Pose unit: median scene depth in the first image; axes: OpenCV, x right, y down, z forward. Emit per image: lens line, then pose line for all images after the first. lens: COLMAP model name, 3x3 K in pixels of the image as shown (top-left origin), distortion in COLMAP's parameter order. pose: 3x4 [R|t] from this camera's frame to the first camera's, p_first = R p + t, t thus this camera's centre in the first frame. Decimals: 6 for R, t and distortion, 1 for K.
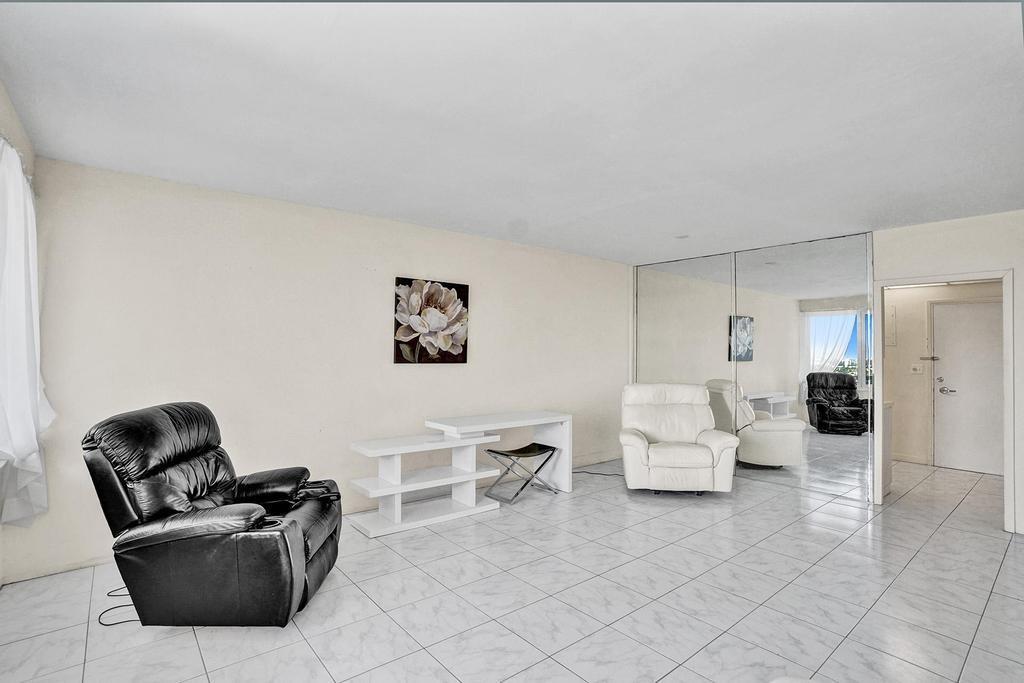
lens RADIAL K [[486.8, 0, 483.8], [0, 486.8, 340.3], [0, 0, 1]] dist [-0.059487, 0.019729]
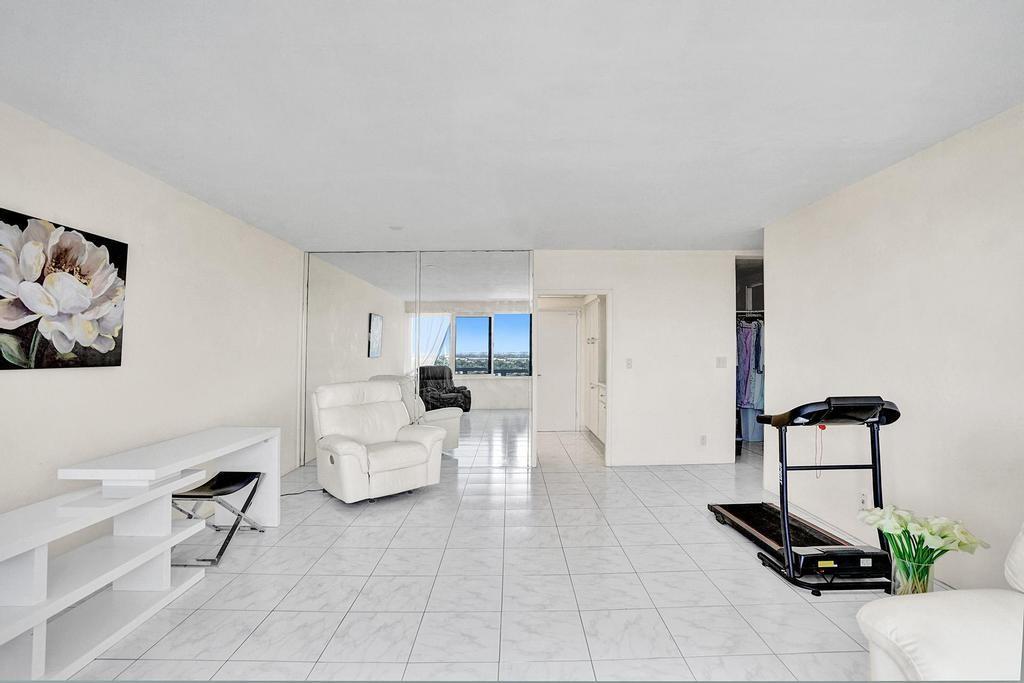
lens RADIAL K [[486.8, 0, 514.7], [0, 486.8, 332.3], [0, 0, 1]] dist [-0.059487, 0.019729]
pose [[0.613440, 0.019686, 0.789496, -0.216516], [-0.010702, 0.999805, -0.016615, 0.008057], [-0.789668, 0.001743, 0.613531, 0.231672]]
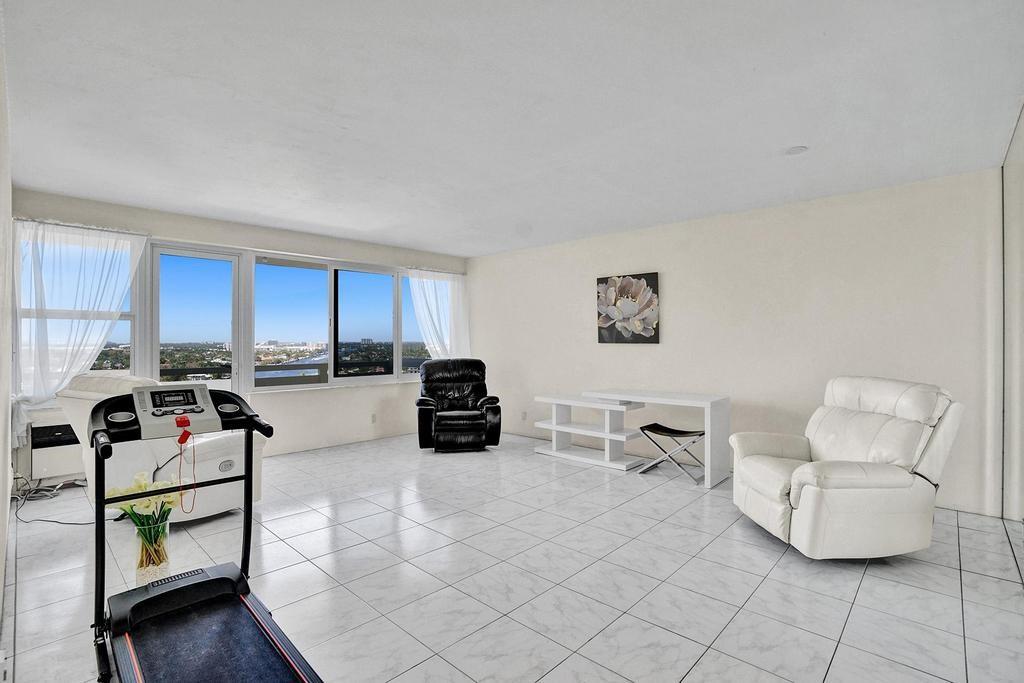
lens RADIAL K [[486.8, 0, 516.7], [0, 486.8, 349.9], [0, 0, 1]] dist [-0.059487, 0.019729]
pose [[0.139612, 0.014421, -0.990101, 1.048912], [0.035587, 0.999175, 0.019571, 0.028705], [0.989567, -0.037967, 0.138984, 0.561068]]
